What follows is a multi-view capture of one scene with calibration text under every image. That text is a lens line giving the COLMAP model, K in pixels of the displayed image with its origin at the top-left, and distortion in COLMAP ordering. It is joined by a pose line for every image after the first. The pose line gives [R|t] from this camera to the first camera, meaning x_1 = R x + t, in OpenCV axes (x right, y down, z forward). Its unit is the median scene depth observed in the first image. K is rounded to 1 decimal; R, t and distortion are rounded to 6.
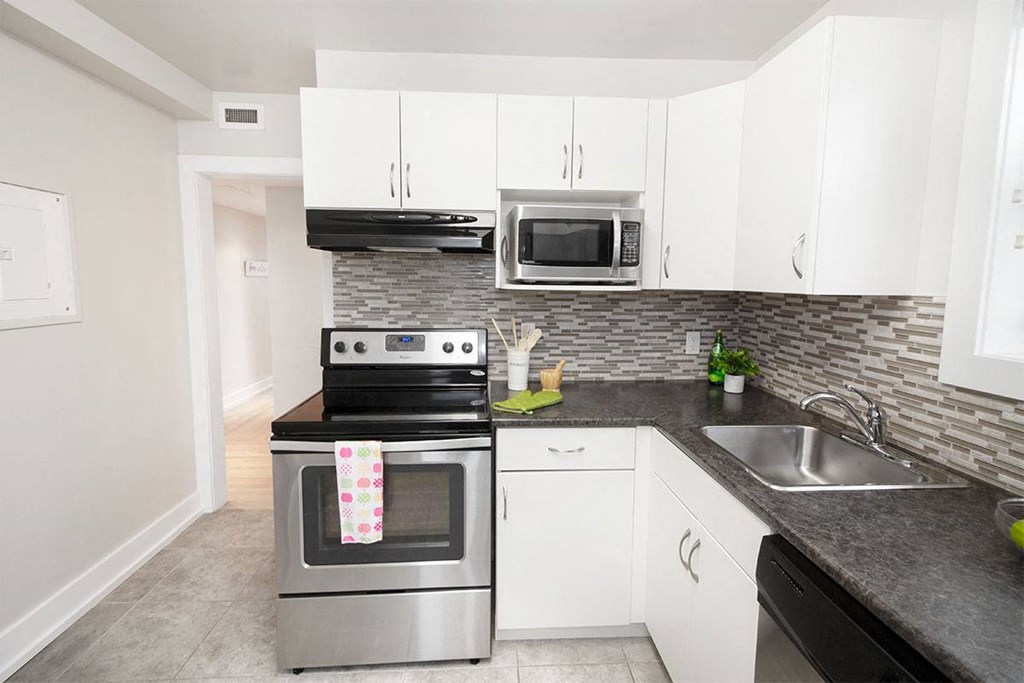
lens RADIAL K [[475.8, 0, 513.9], [0, 475.8, 331.2], [0, 0, 1]] dist [-0.000127, -0.000194]
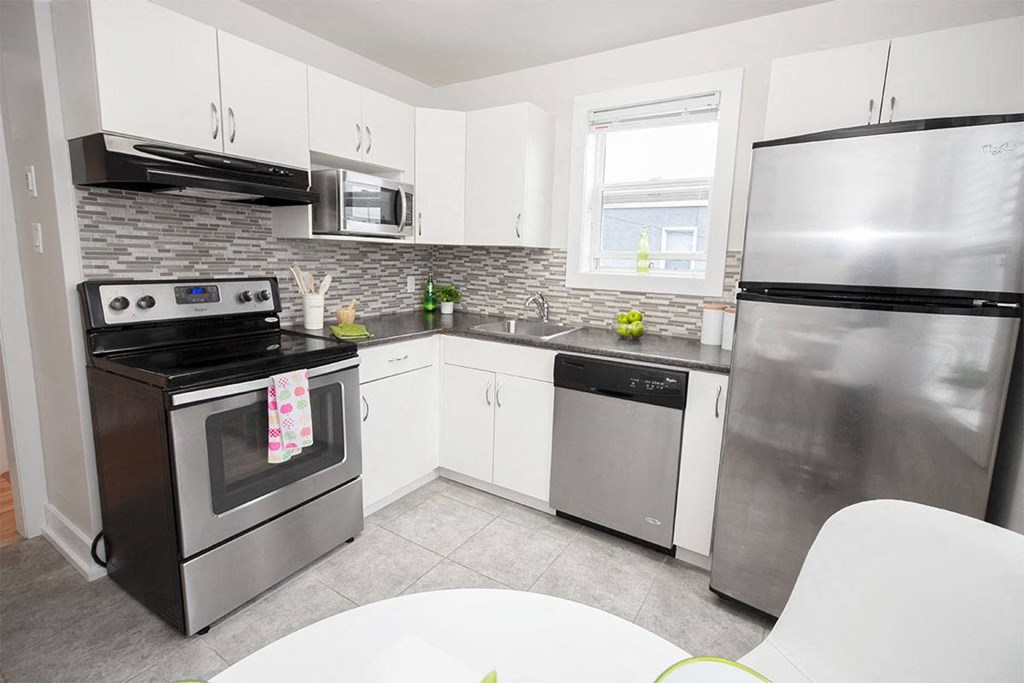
lens RADIAL K [[475.8, 0, 513.9], [0, 475.8, 331.2], [0, 0, 1]] dist [-0.000127, -0.000194]
pose [[0.578650, -0.121521, 0.806472, -0.654996], [0.063564, 0.992549, 0.103951, 0.039881], [-0.813095, -0.008889, 0.582063, -0.058564]]
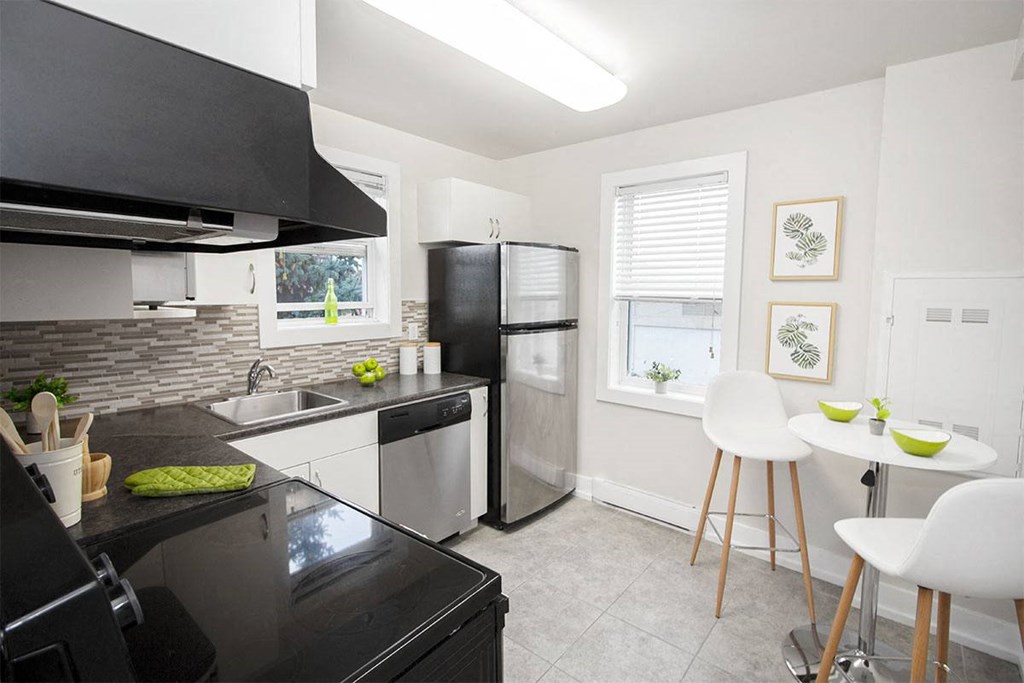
lens RADIAL K [[475.8, 0, 513.9], [0, 475.8, 331.2], [0, 0, 1]] dist [-0.000127, -0.000194]
pose [[-0.729871, -0.073272, 0.679647, -0.673624], [0.056908, 0.984274, 0.167228, -0.132985], [-0.681212, 0.160732, -0.714223, 1.017813]]
